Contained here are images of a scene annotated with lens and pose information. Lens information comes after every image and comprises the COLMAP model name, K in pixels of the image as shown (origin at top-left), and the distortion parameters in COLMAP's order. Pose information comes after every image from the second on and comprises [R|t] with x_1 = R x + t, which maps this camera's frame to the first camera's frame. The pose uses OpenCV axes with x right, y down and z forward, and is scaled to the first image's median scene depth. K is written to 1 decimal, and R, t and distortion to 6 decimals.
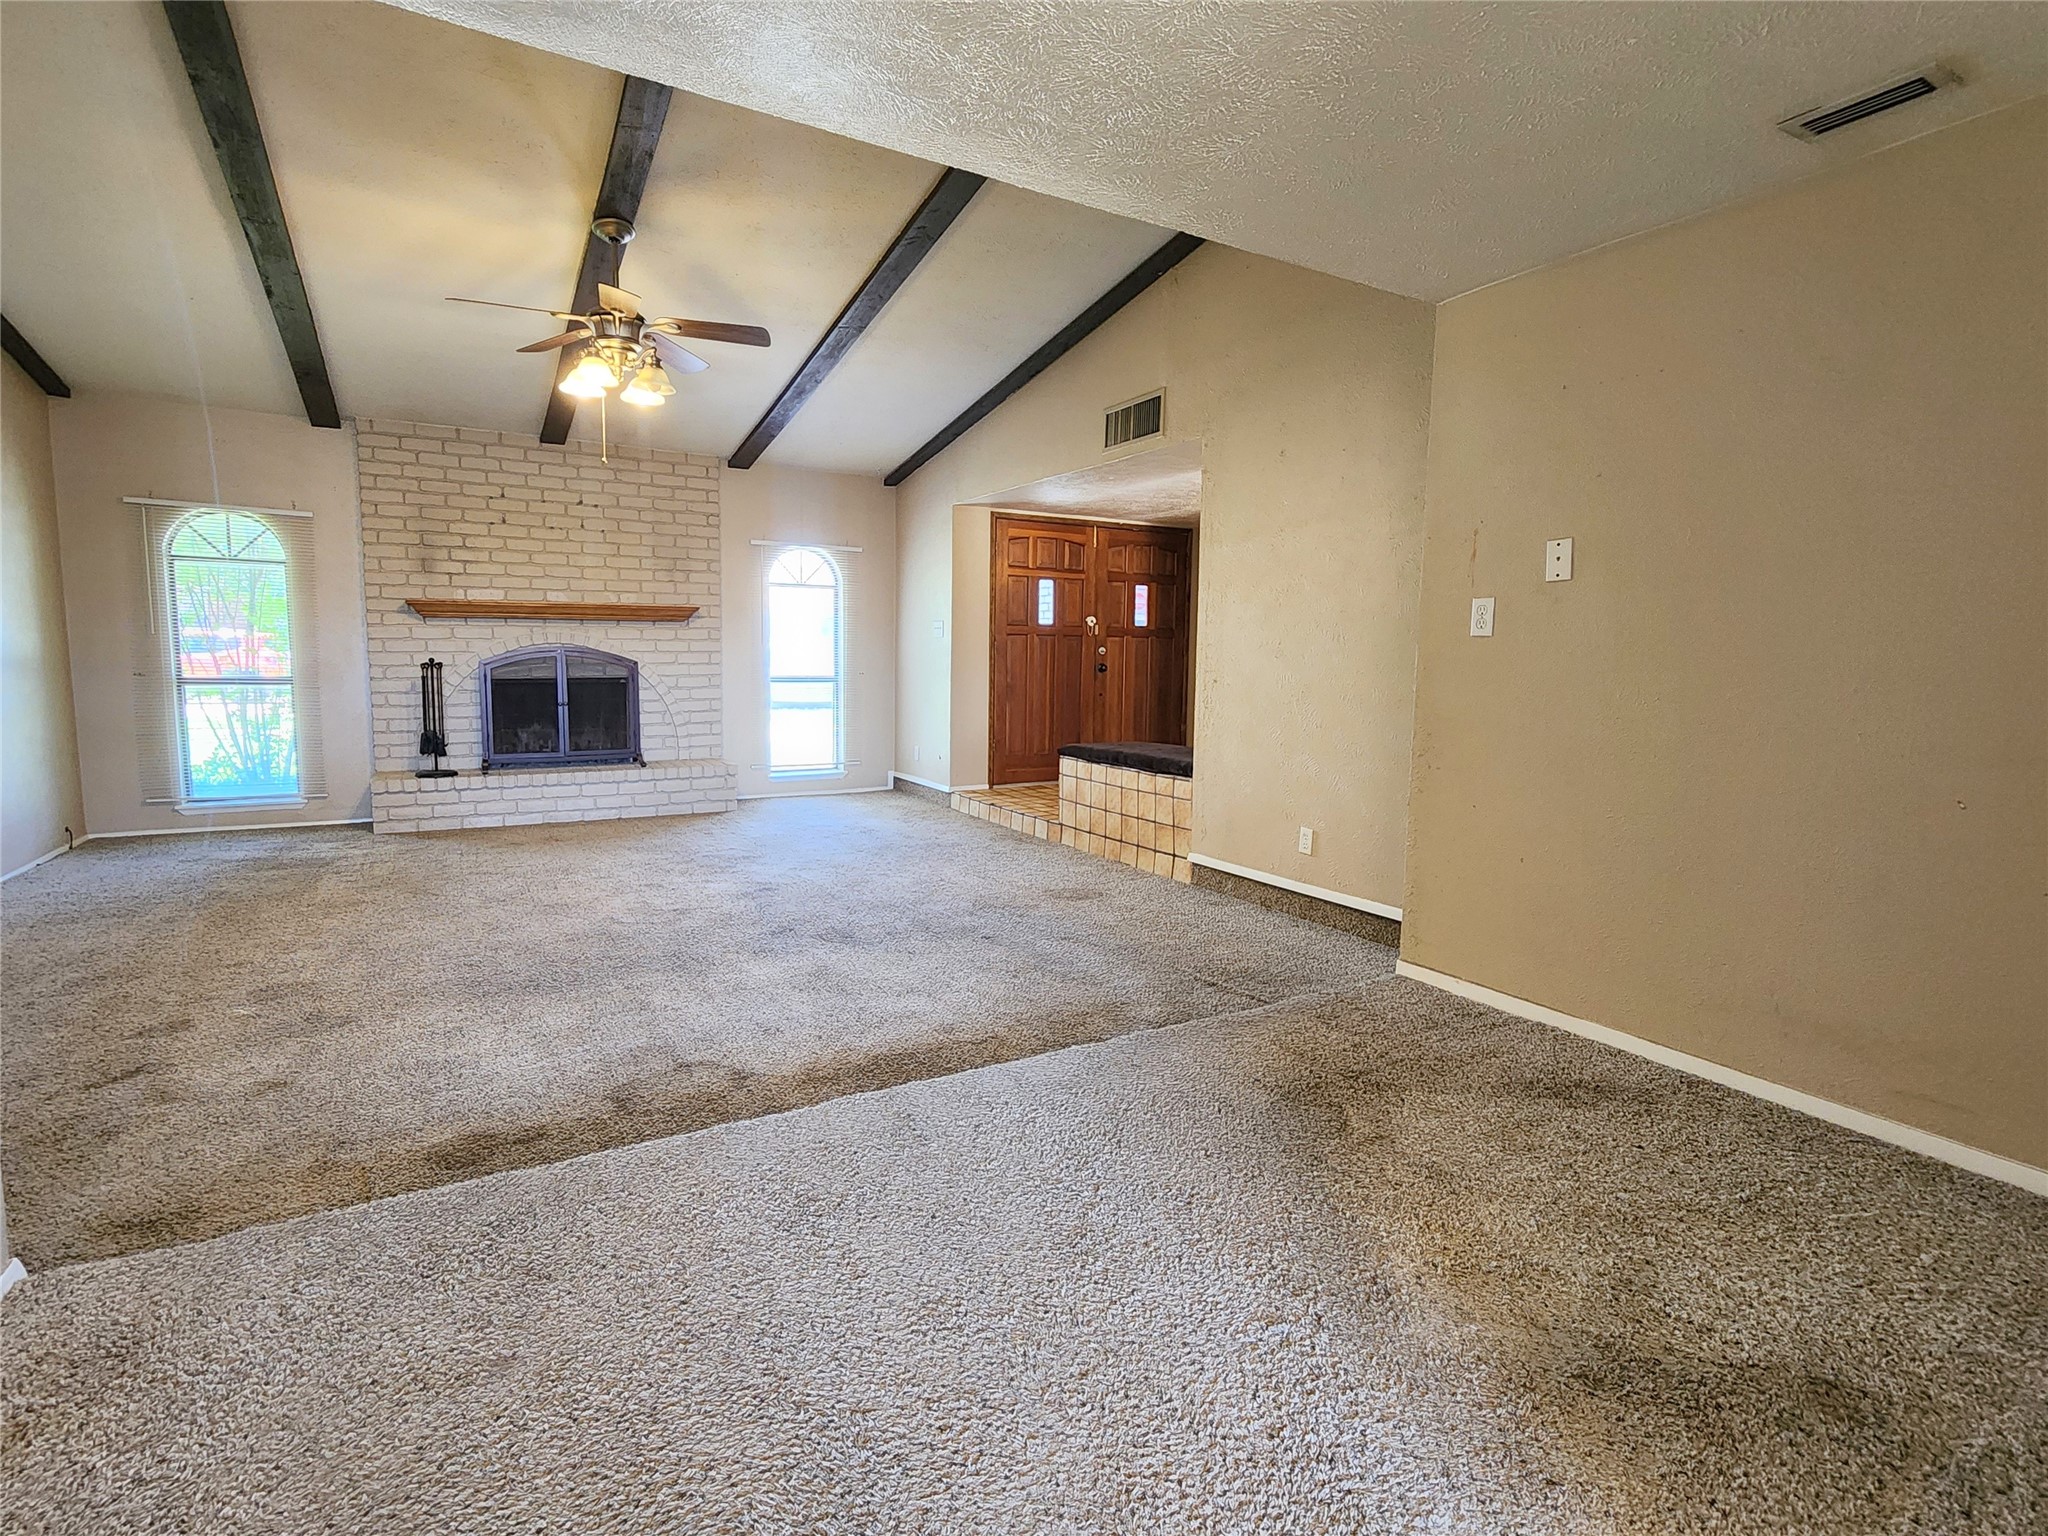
lens RADIAL K [[1002.3, 0, 1021.4], [0, 1002.3, 757.2], [0, 0, 1]] dist [0.003896, 0.000212]
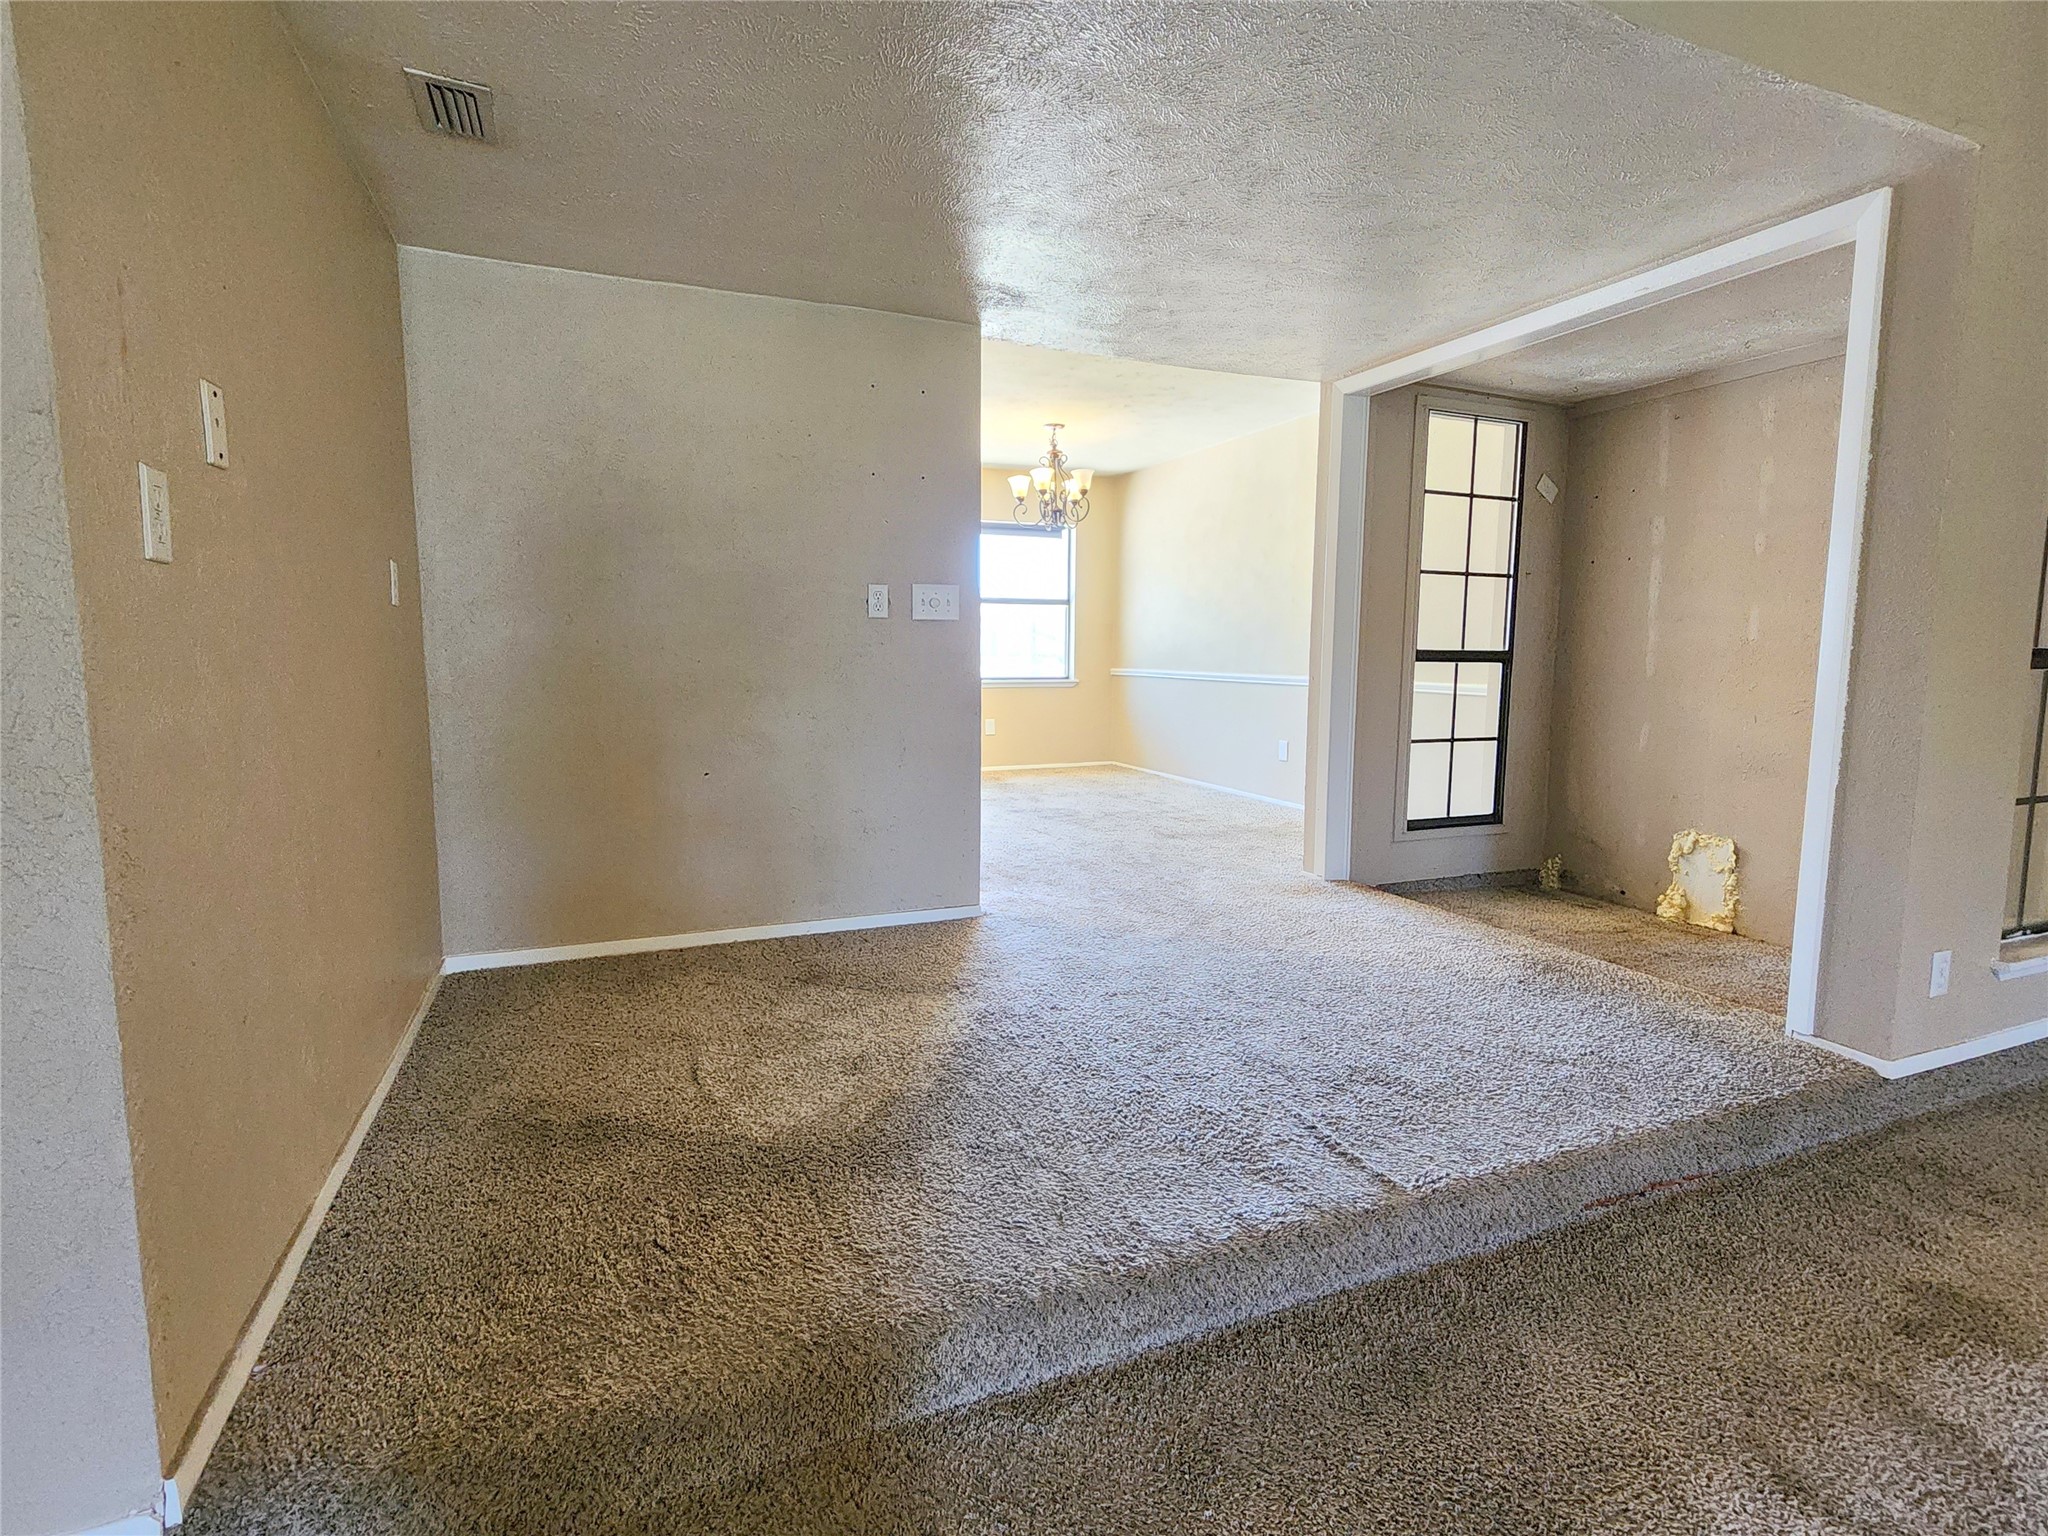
lens RADIAL K [[1004.1, 0, 1020.4], [0, 1004.1, 759.4], [0, 0, 1]] dist [-0.001808, -0.001325]
pose [[-0.990904, -0.037589, 0.129218, 0.021947], [-0.009504, 0.977348, 0.211425, -0.057686], [-0.134238, 0.208274, -0.968815, 0.599126]]
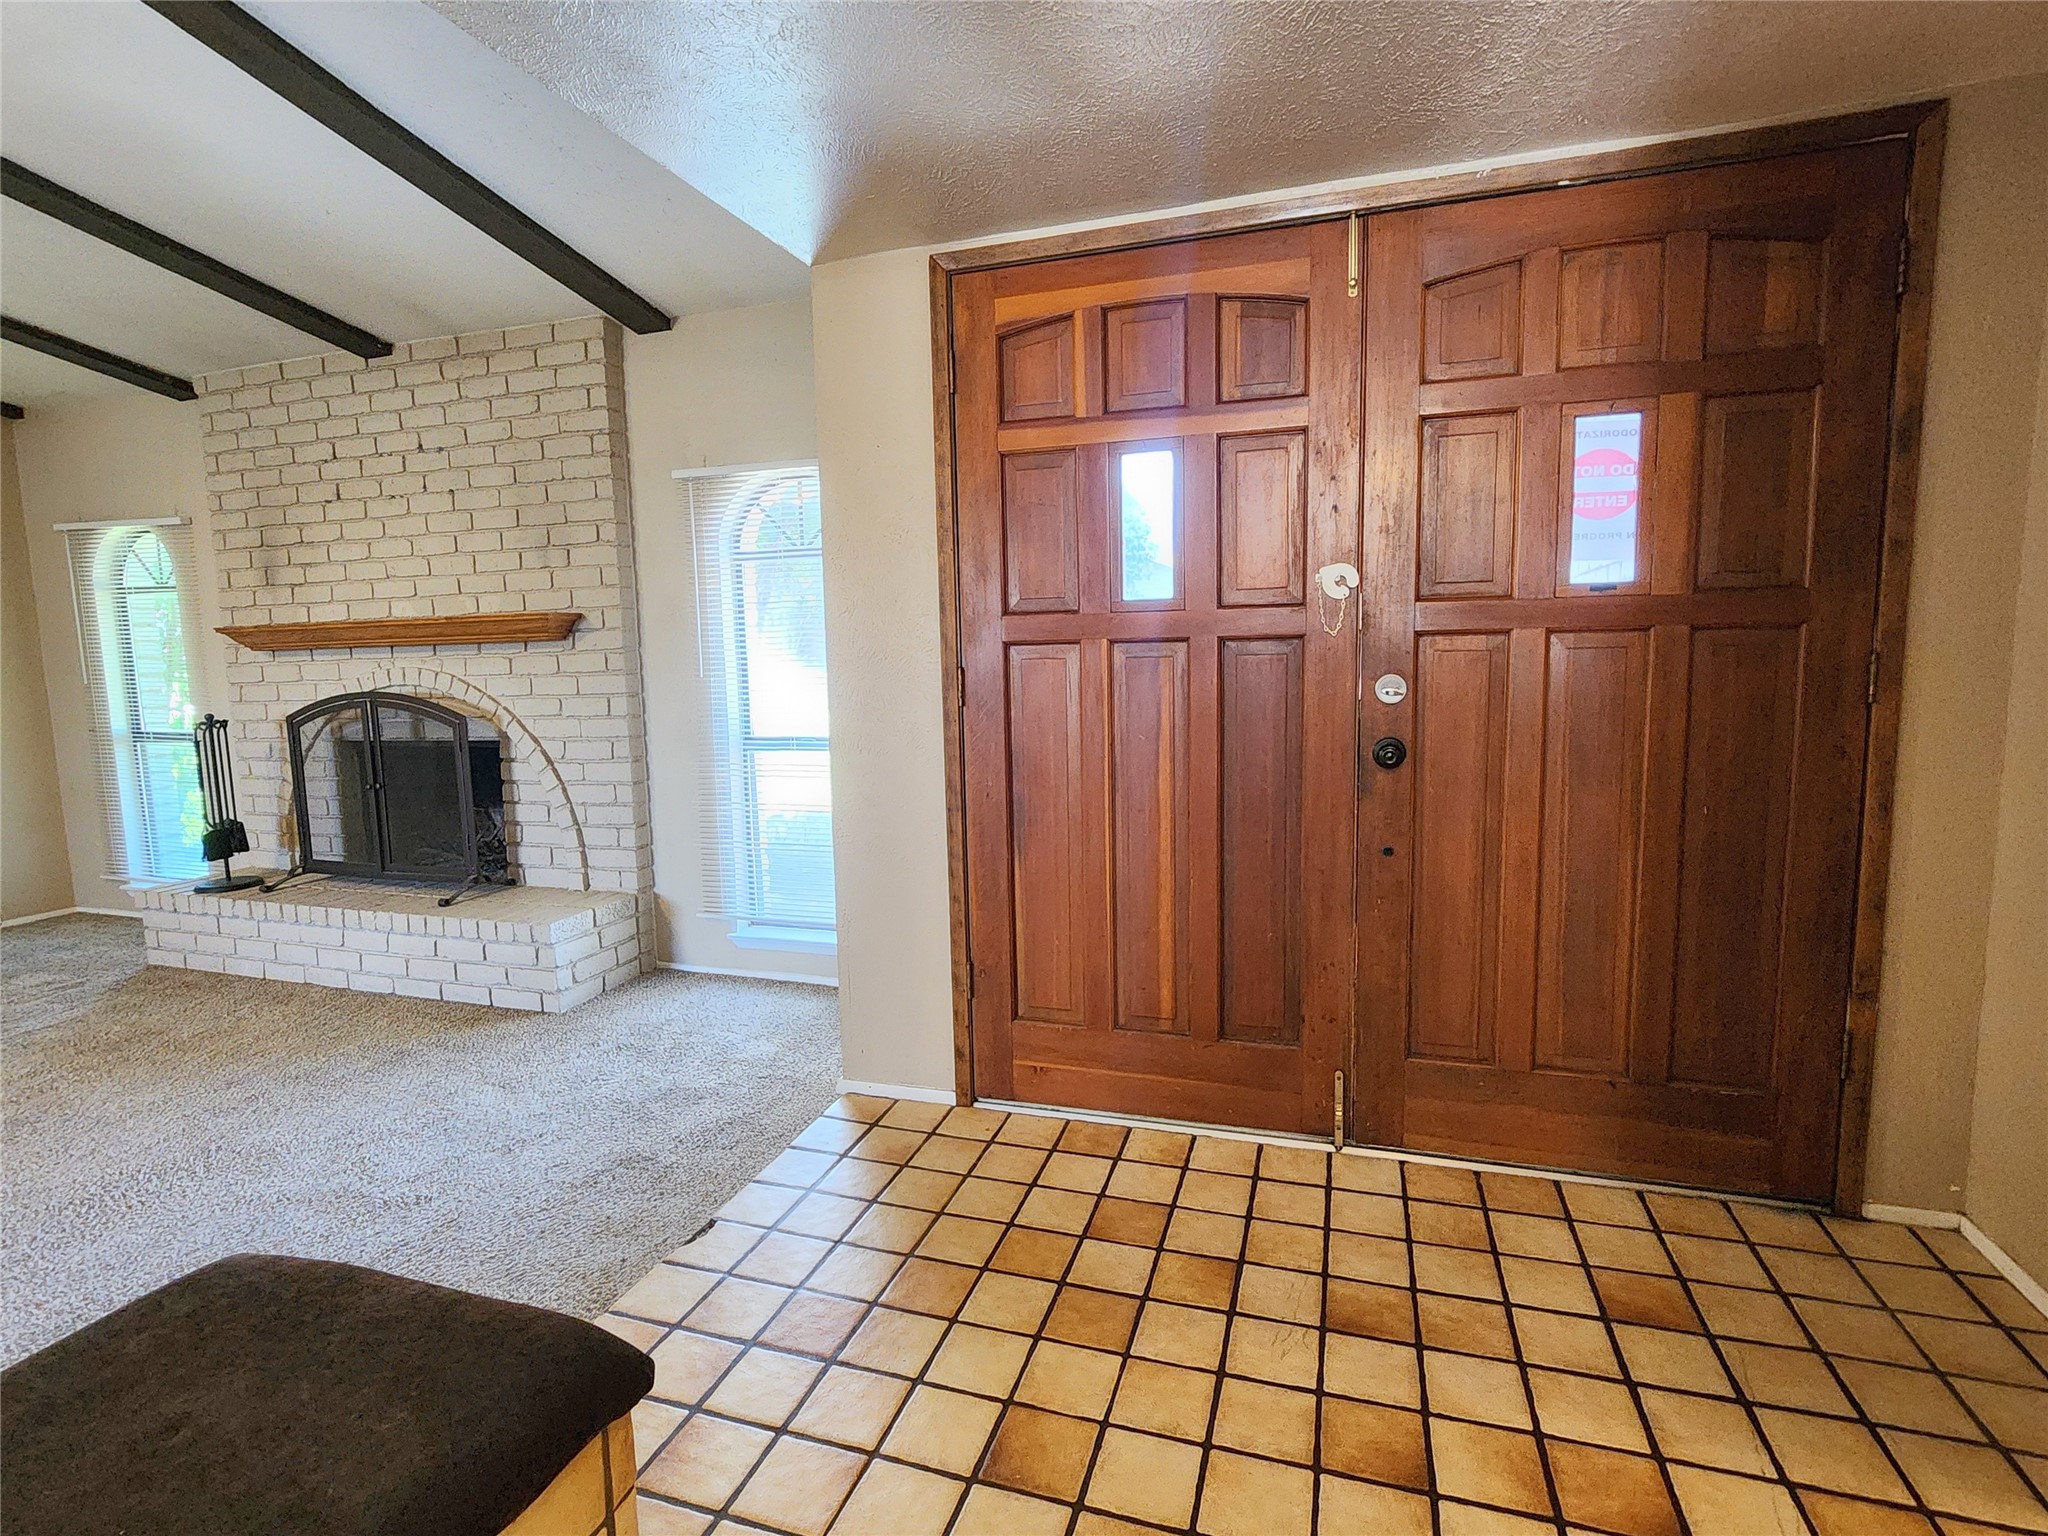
lens RADIAL K [[1004.1, 0, 1020.4], [0, 1004.1, 759.4], [0, 0, 1]] dist [-0.001808, -0.001325]
pose [[0.665720, 0.055876, -0.744107, 0.253507], [-0.050414, 0.998282, 0.029860, -0.107309], [0.744497, 0.017635, 0.667393, 0.887699]]
